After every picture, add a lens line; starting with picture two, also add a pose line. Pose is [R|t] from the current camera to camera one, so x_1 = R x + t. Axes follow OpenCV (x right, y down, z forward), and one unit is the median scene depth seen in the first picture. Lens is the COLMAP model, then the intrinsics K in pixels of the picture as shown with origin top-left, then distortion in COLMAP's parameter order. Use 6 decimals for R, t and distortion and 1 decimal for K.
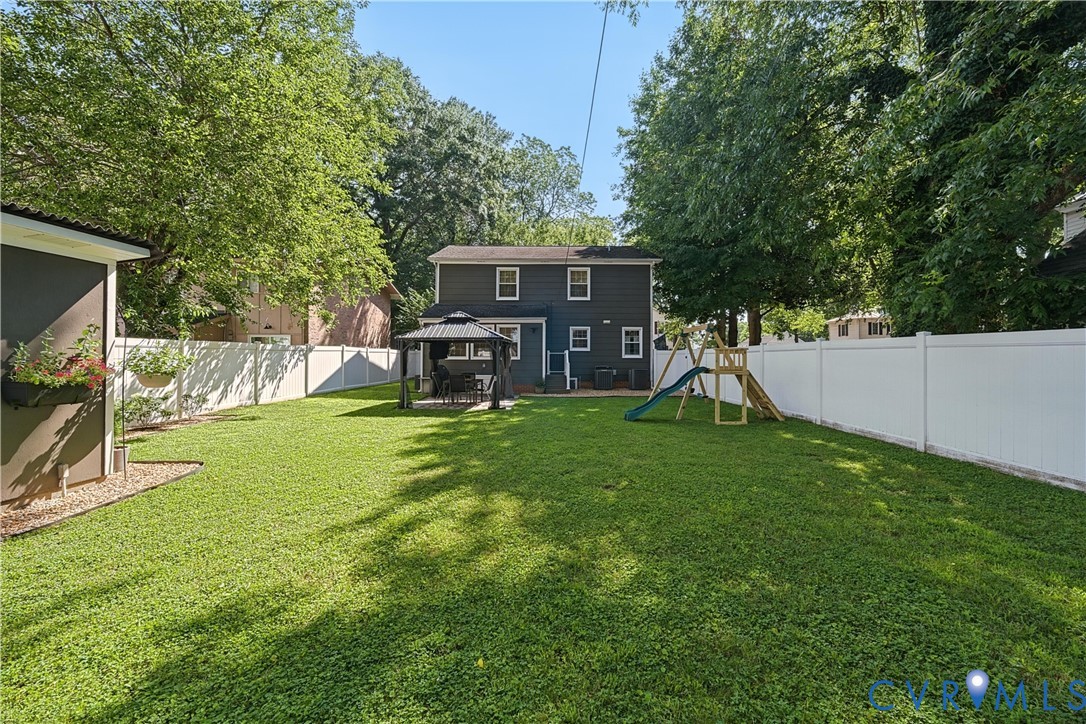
lens RADIAL K [[435.0, 0, 540.2], [0, 435.0, 358.5], [0, 0, 1]] dist [-0.019848, 0.017181]
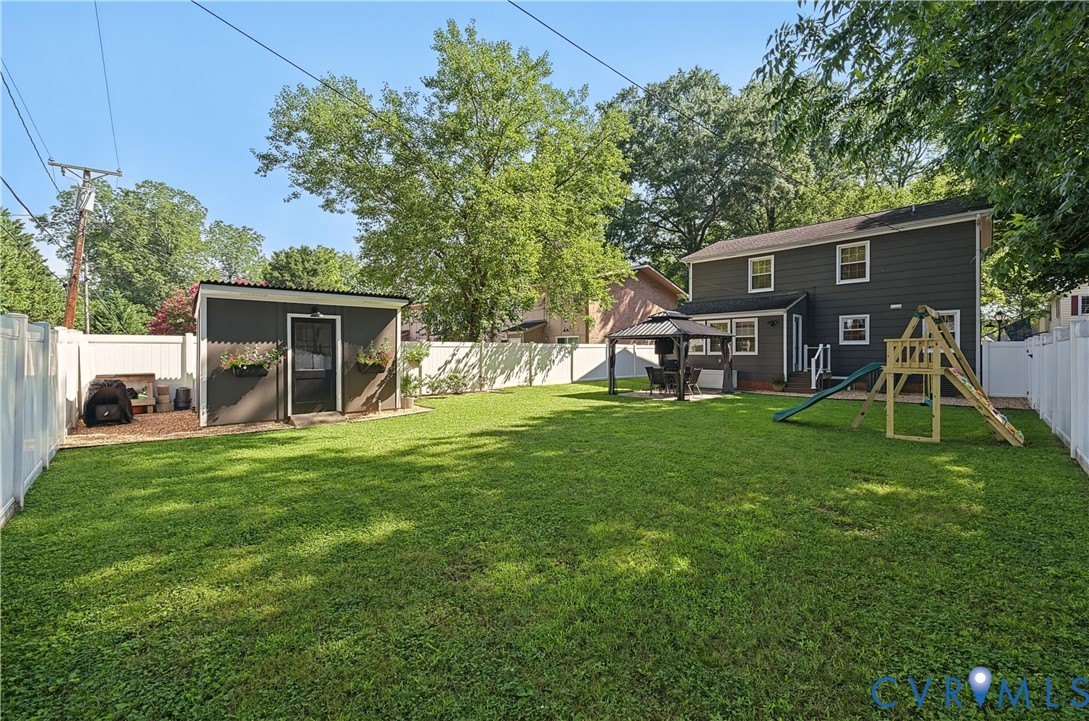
lens RADIAL K [[436.2, 0, 541.7], [0, 436.2, 357.0], [0, 0, 1]] dist [-0.019848, 0.017181]
pose [[0.699197, 0.002652, -0.714924, 0.389115], [0.000371, 0.999992, 0.004072, 0.003628], [0.714929, -0.003113, 0.699190, 0.008202]]
